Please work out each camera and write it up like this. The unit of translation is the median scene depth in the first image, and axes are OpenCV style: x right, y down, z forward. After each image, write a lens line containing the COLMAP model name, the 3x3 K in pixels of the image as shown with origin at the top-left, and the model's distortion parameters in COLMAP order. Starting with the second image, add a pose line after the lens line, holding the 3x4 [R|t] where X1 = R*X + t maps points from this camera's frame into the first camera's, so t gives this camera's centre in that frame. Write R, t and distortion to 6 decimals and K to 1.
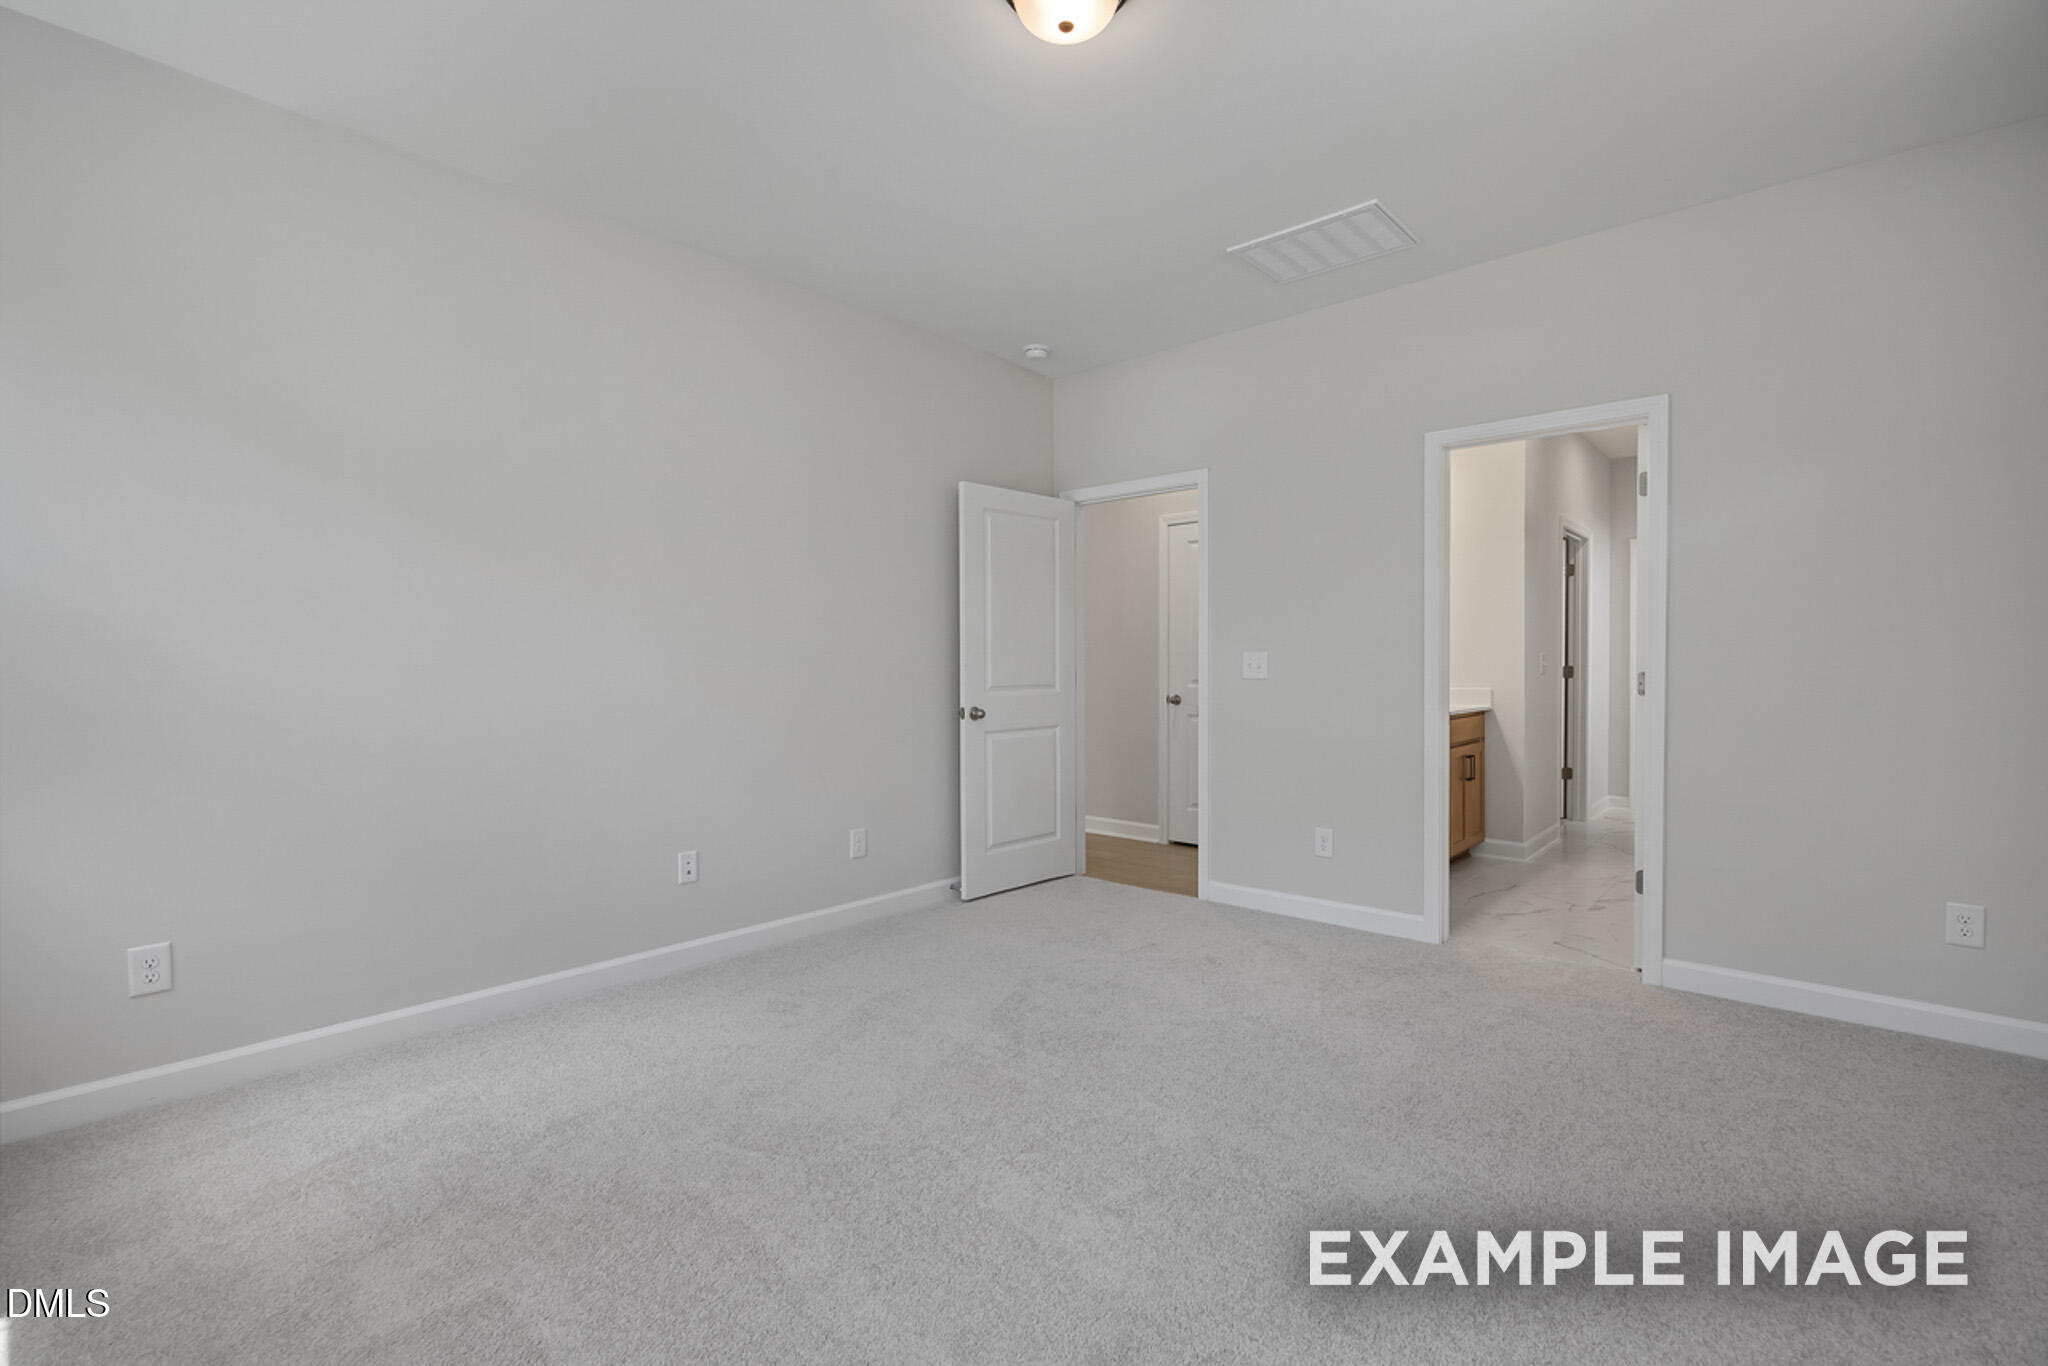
lens RADIAL K [[899.5, 0, 1035.7], [0, 899.5, 677.5], [0, 0, 1]] dist [-0.016993, -0.000051]
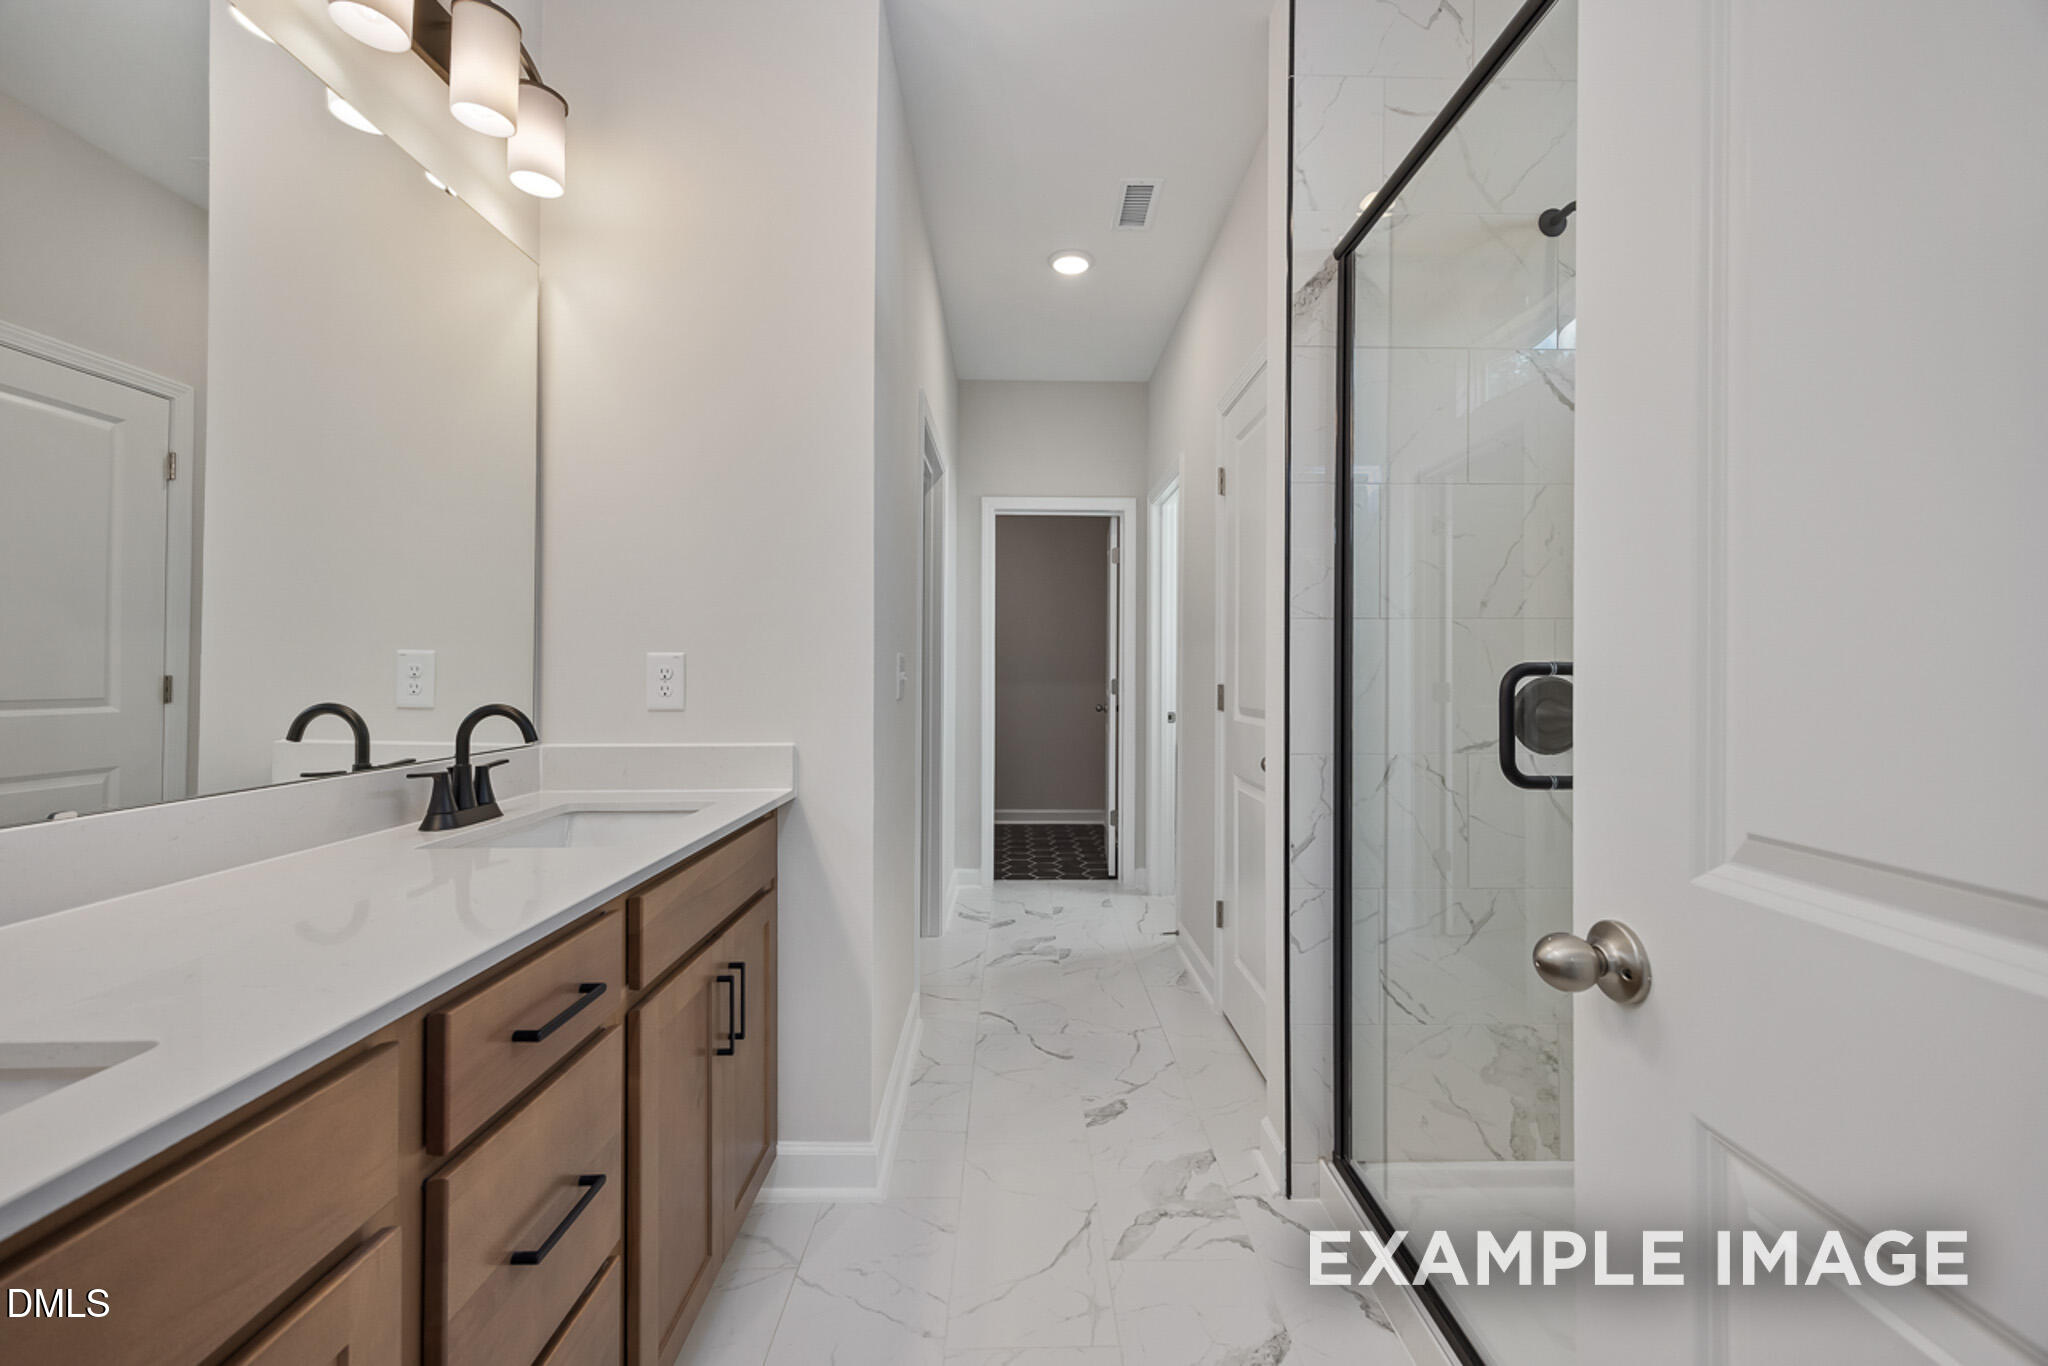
lens RADIAL K [[829.1, 0, 1024.0], [0, 829.1, 683.0], [0, 0, 1]] dist [0.000249, 0.000016]
pose [[0.738711, -0.000481, 0.674022, 0.343898], [-0.001190, 0.999997, 0.002017, -0.014173], [-0.674021, -0.002292, 0.738709, 0.675149]]
